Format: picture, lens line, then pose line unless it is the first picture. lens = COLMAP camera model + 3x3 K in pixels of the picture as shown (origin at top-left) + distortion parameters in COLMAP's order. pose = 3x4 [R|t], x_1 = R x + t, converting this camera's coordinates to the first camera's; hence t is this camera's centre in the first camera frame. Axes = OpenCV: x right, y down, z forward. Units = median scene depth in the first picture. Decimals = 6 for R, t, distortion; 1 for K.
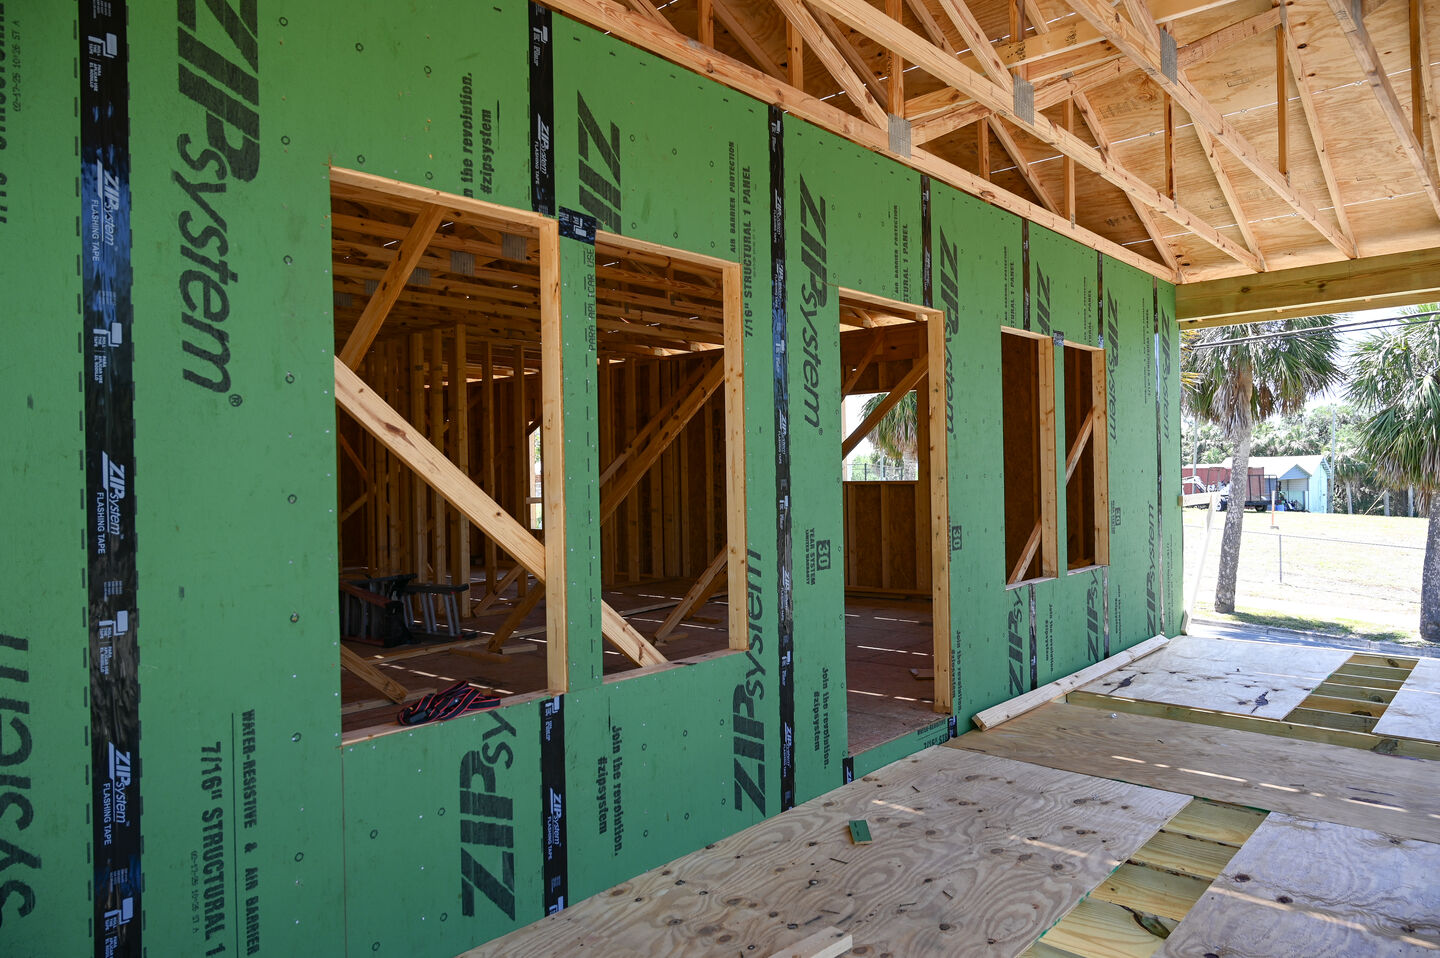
lens RADIAL K [[961.3, 0, 717.1], [0, 961.3, 477.7], [0, 0, 1]] dist [-0.004418, 0.001505]
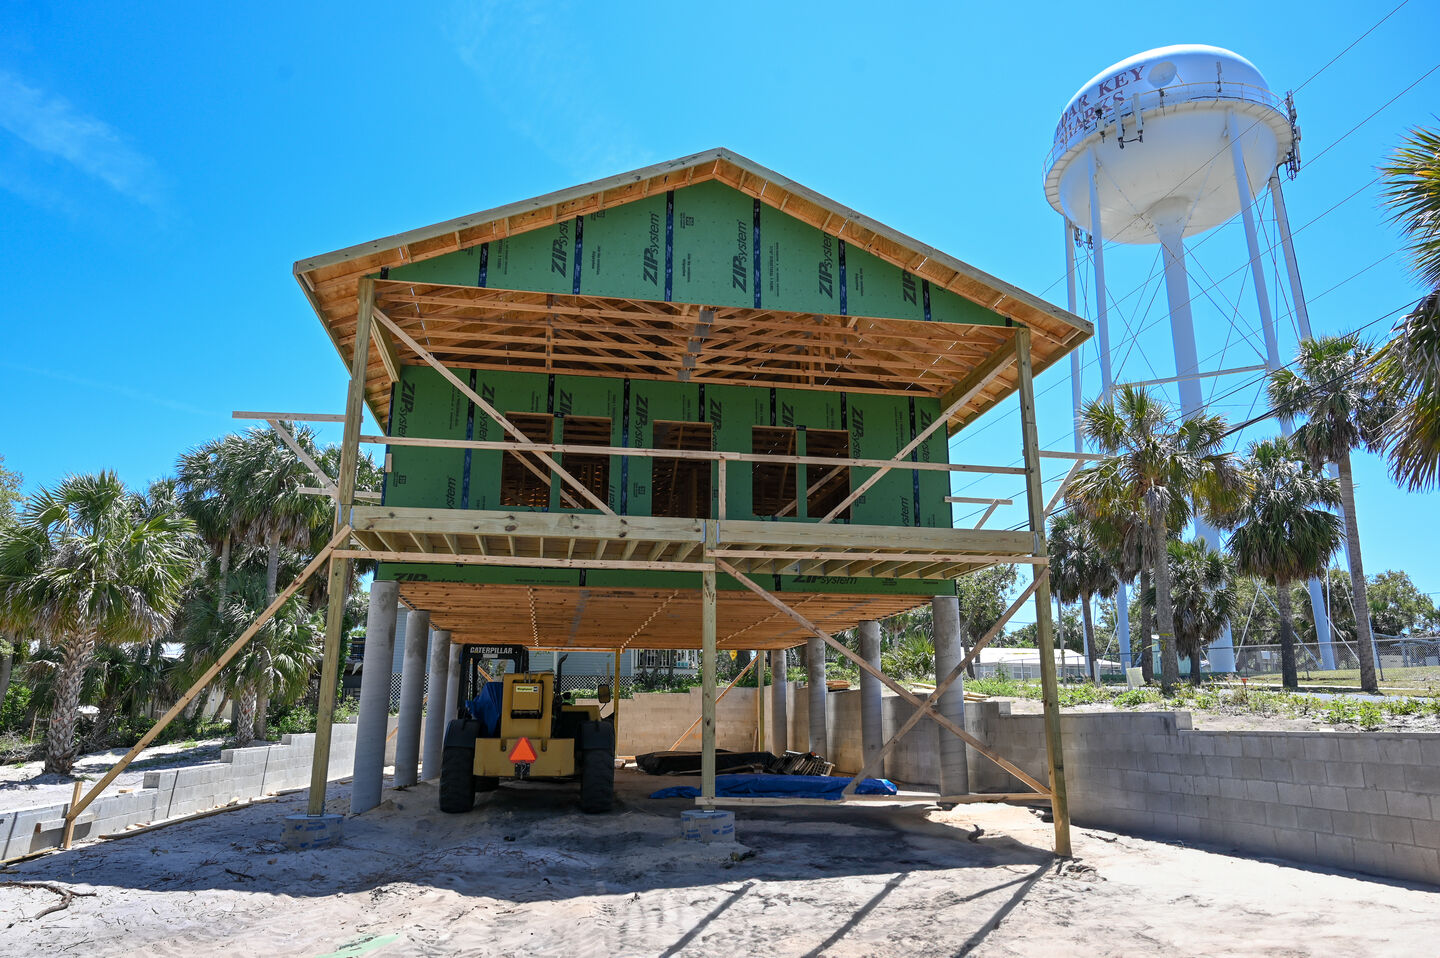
lens RADIAL K [[961.3, 0, 716.7], [0, 961.3, 484.3], [0, 0, 1]] dist [-0.004418, 0.001505]
pose [[0.781987, -0.133755, -0.608774, 2.714955], [-0.018478, 0.971299, -0.237143, 0.974715], [0.623020, 0.196692, 0.757072, -1.691277]]
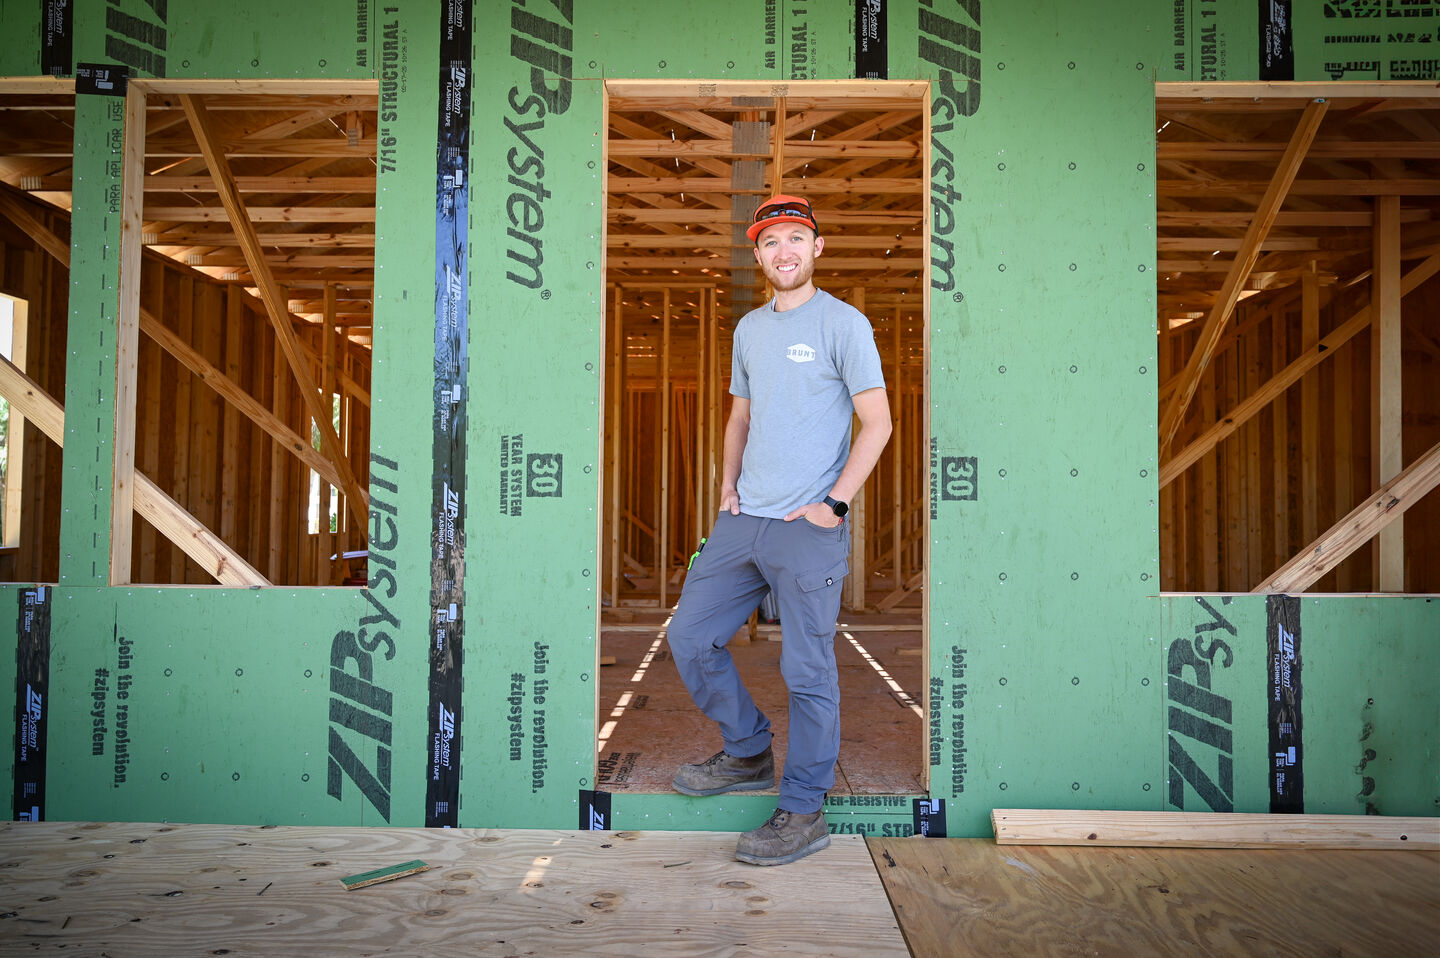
lens RADIAL K [[961.3, 0, 721.4], [0, 961.3, 480.2], [0, 0, 1]] dist [-0.004418, 0.001505]
pose [[0.655245, -0.002423, -0.755412, 0.745702], [-0.021893, 0.999514, -0.022195, 0.101822], [0.755099, 0.031082, 0.654874, 0.688115]]
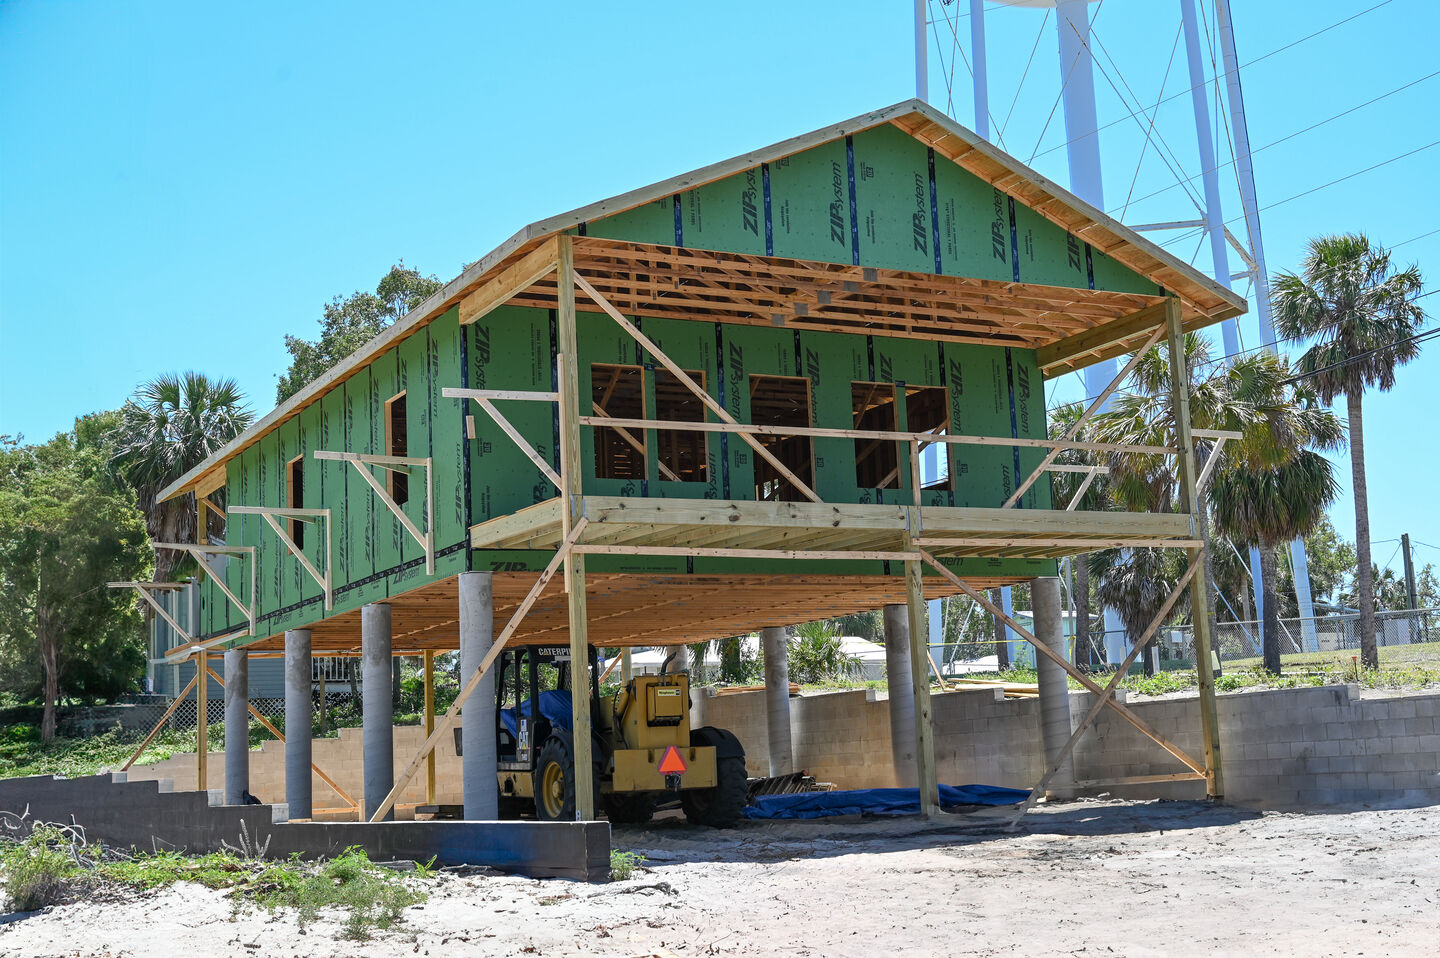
lens RADIAL K [[1840.5, 0, 721.2], [0, 1840.5, 476.5], [0, 0, 1]] dist [-0.011699, 0.000000]
pose [[0.938738, -0.084125, -0.334207, 2.138616], [0.031898, 0.986796, -0.158795, 1.137399], [0.343153, 0.138406, 0.929026, -4.789984]]
